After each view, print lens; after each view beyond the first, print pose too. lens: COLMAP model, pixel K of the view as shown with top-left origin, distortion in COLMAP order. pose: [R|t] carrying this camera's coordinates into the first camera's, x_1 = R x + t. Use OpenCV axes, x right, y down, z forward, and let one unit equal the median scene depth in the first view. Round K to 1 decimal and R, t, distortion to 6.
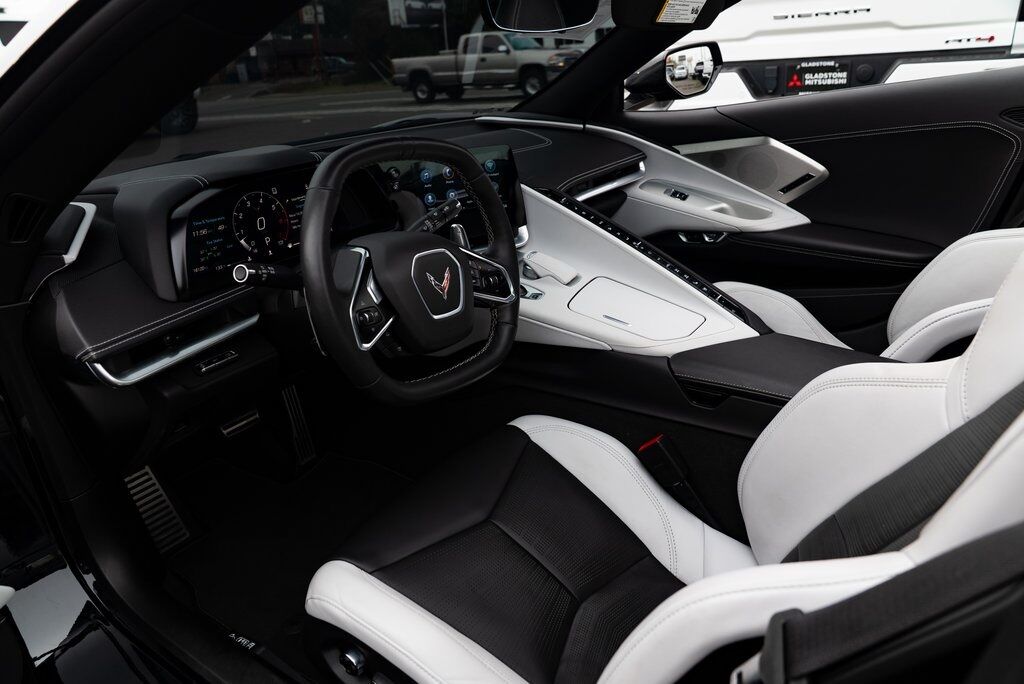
lens RADIAL K [[687.3, 0, 511.0], [0, 687.3, 342.4], [0, 0, 1]] dist [-0.029028, 0.015454]
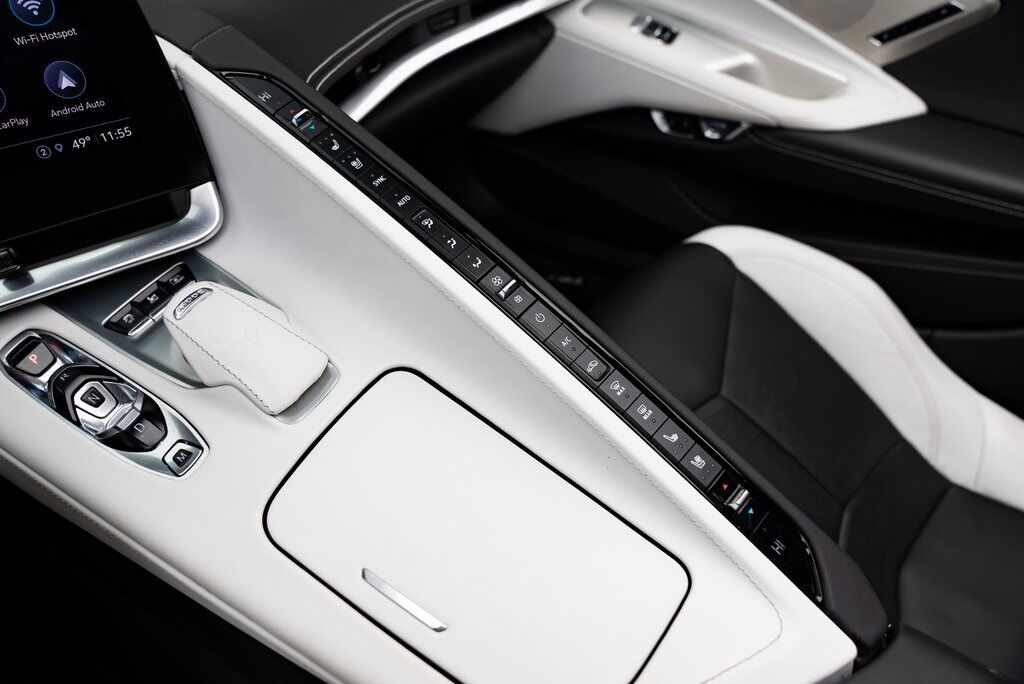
lens RADIAL K [[687.3, 0, 506.2], [0, 687.3, 332.4], [0, 0, 1]] dist [-0.029028, 0.015454]
pose [[0.999300, 0.010219, 0.035977, 0.163009], [-0.020278, 0.956331, 0.291583, -0.203742], [-0.031426, -0.292109, 0.955869, 0.644229]]
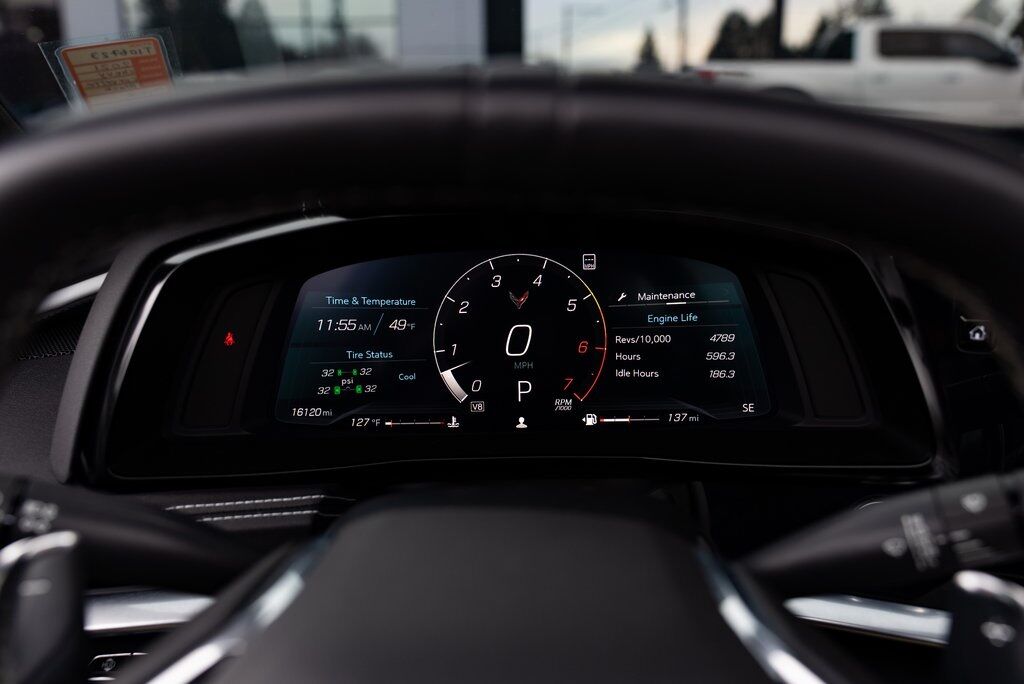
lens RADIAL K [[946.9, 0, 512.6], [0, 946.9, 336.2], [0, 0, 1]] dist [0.004536, 0.000000]
pose [[0.556091, 0.239028, -0.796008, 0.024737], [-0.338777, 0.939765, 0.045526, -0.162232], [0.758942, 0.244353, 0.603572, 0.572175]]
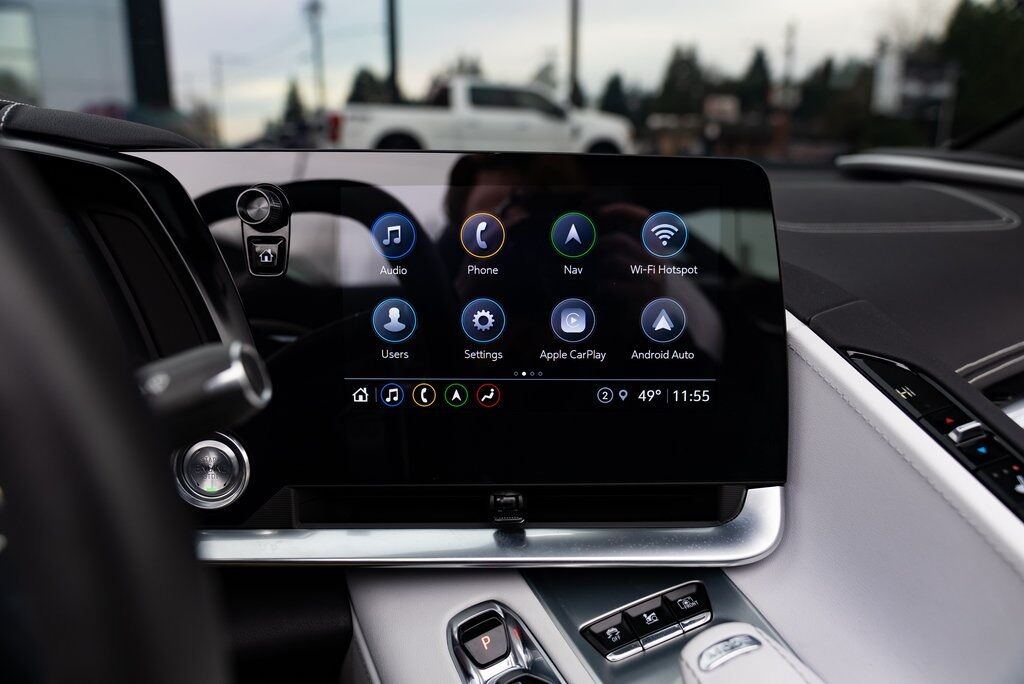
lens RADIAL K [[777.4, 0, 521.3], [0, 777.4, 352.4], [0, 0, 1]] dist [-0.003106, 0.003077]
pose [[0.838502, 0.197234, -0.507951, 0.077413], [-0.260538, 0.963848, -0.055828, -0.178755], [0.478576, 0.179152, 0.859575, 0.709926]]
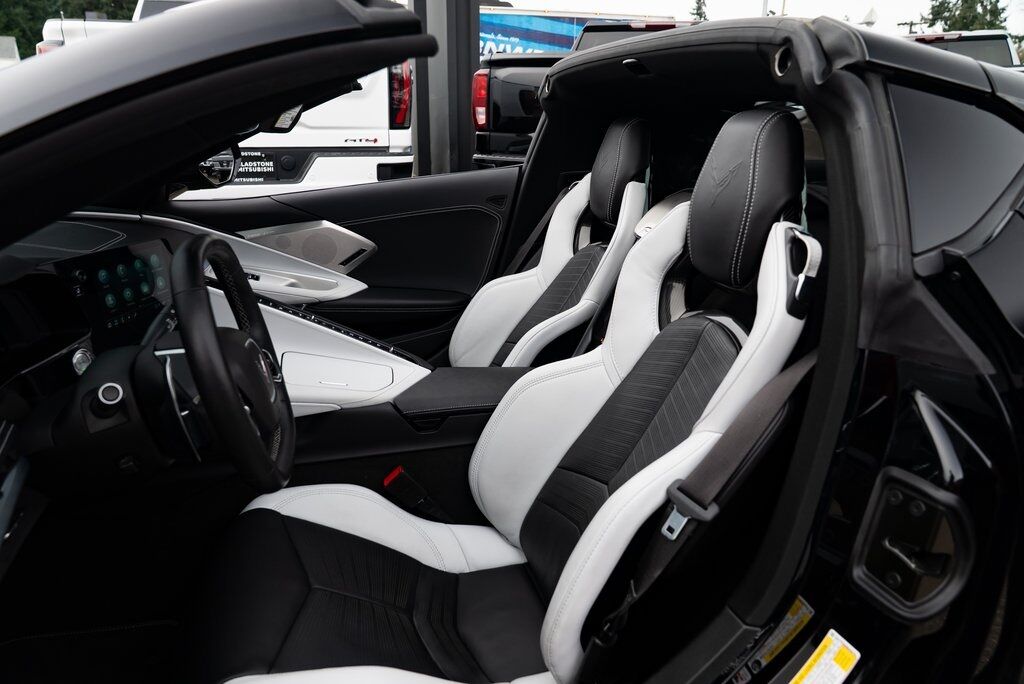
lens RADIAL K [[687.3, 0, 518.0], [0, 687.3, 331.4], [0, 0, 1]] dist [-0.029028, 0.015454]
pose [[0.634558, -0.152618, 0.757656, -0.425340], [0.245082, 0.969451, -0.009983, -0.025899], [-0.732987, 0.192023, 0.652577, 0.019691]]
